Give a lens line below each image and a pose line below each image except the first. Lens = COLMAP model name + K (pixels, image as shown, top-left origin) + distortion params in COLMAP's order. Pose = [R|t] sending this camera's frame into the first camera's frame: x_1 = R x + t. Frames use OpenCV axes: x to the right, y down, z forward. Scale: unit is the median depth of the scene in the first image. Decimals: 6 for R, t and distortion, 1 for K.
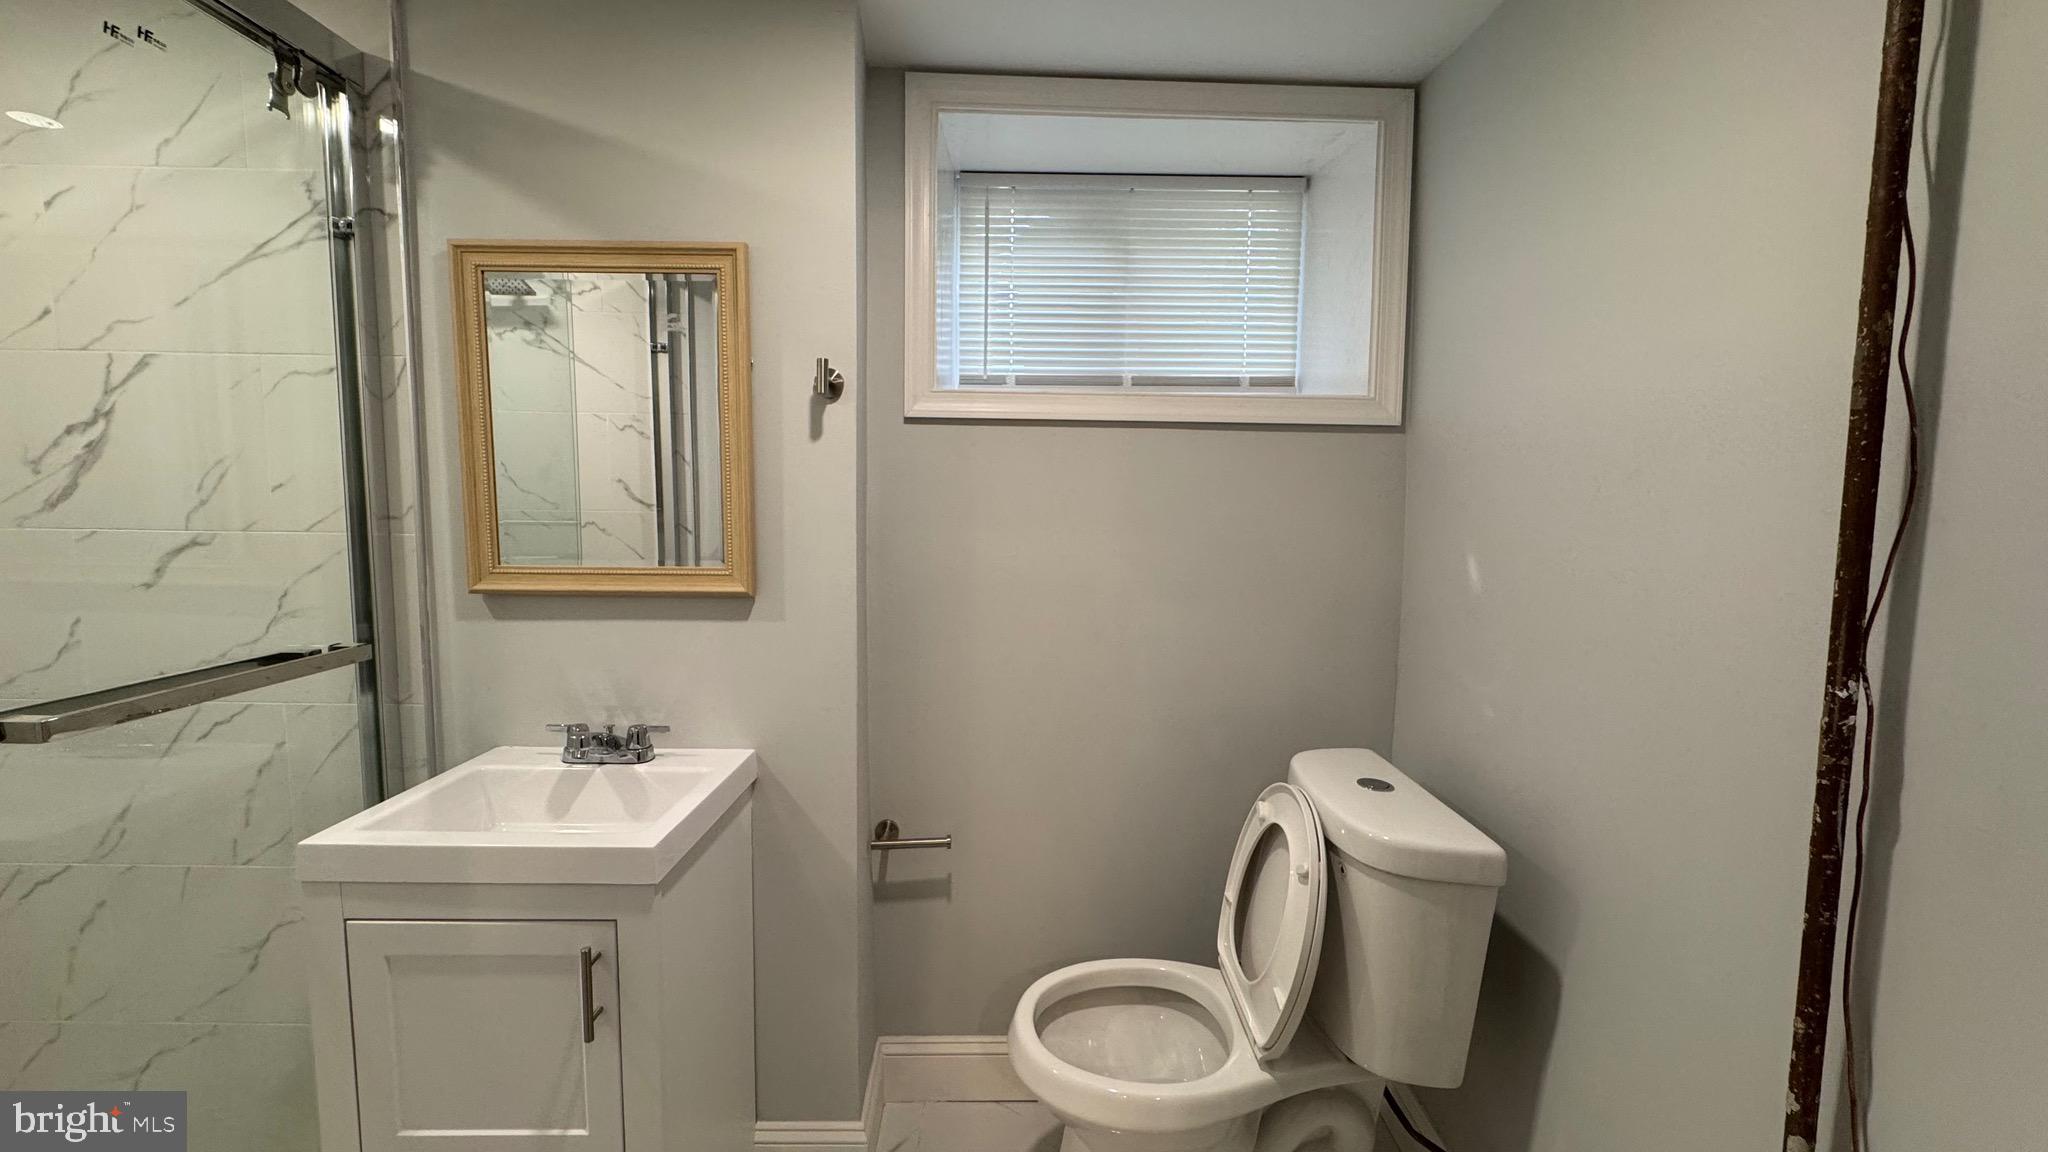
lens RADIAL K [[823.0, 0, 1019.4], [0, 823.0, 577.9], [0, 0, 1]] dist [-0.000418, -0.000221]
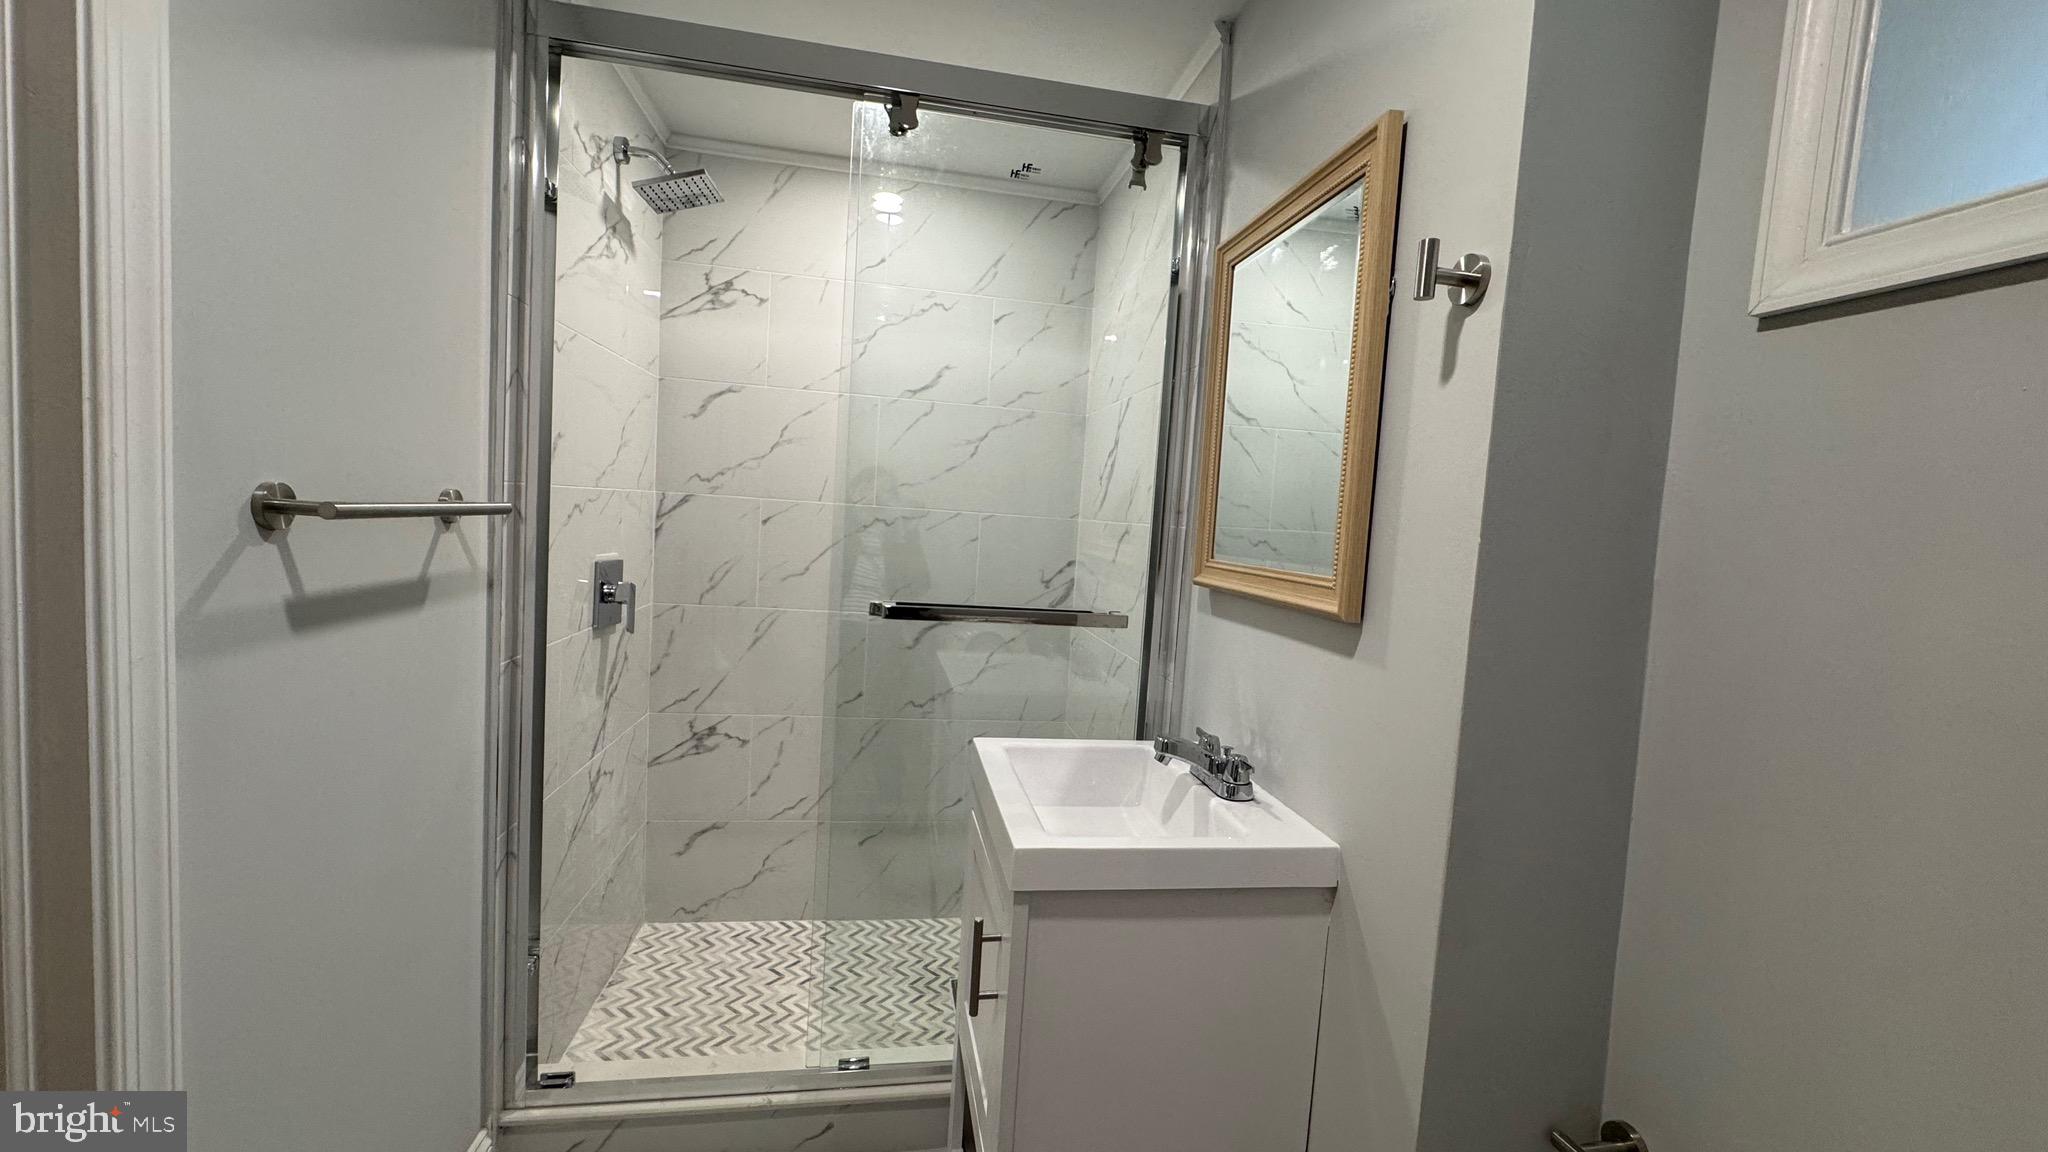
lens RADIAL K [[823.0, 0, 1019.4], [0, 823.0, 577.9], [0, 0, 1]] dist [-0.000418, -0.000221]
pose [[0.151647, 0.069989, -0.985954, 0.315287], [-0.147037, 0.987989, 0.047518, -0.006110], [0.977437, 0.137765, 0.160117, 0.617756]]
